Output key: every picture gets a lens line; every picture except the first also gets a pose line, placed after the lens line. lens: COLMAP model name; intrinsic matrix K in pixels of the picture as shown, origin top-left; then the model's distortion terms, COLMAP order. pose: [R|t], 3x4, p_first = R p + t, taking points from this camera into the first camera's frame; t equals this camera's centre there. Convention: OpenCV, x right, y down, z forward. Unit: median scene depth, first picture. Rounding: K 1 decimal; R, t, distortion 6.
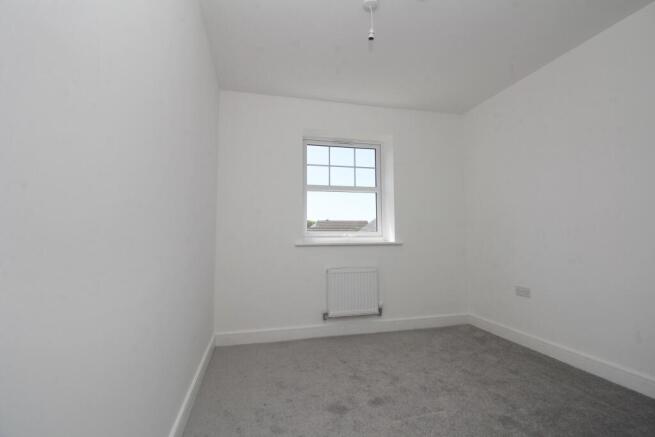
lens RADIAL K [[300.7, 0, 328.9], [0, 300.7, 214.1], [0, 0, 1]] dist [-0.013940, -0.001079]
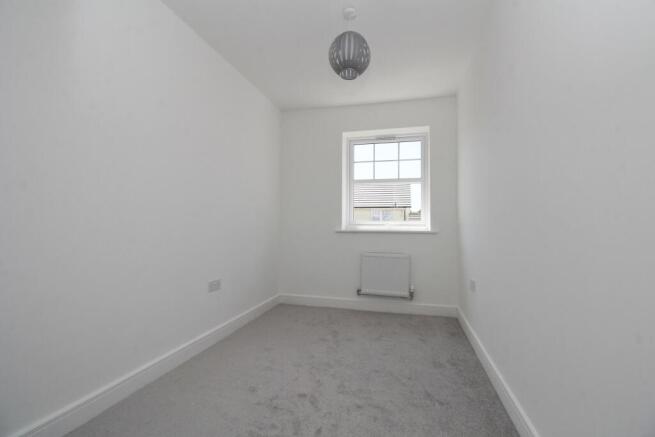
lens RADIAL K [[255.5, 0, 327.5], [0, 255.5, 218.5], [0, 0, 1]] dist [-0.010008, -0.000121]
pose [[0.894907, 0.007595, -0.446187, 0.276433], [0.016040, 0.998662, 0.049169, 0.002278], [0.445963, -0.051159, 0.893588, 0.062933]]
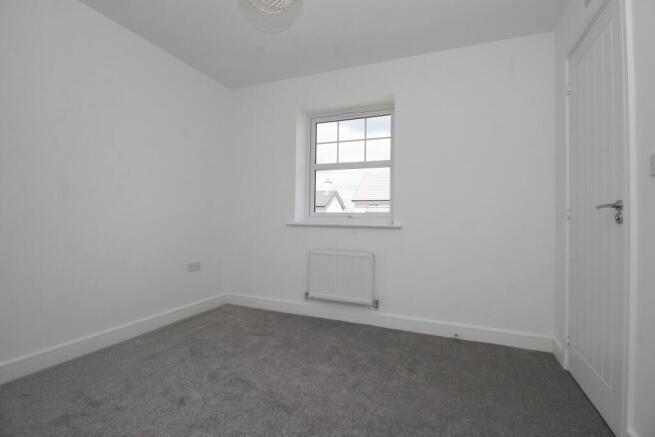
lens RADIAL K [[336.5, 0, 327.4], [0, 336.5, 207.3], [0, 0, 1]] dist [-0.015258, -0.000192]
pose [[0.786871, 0.002813, -0.617111, 0.635369], [0.023811, 0.999107, 0.034915, 0.006008], [0.616658, -0.042167, 0.786101, 0.147648]]
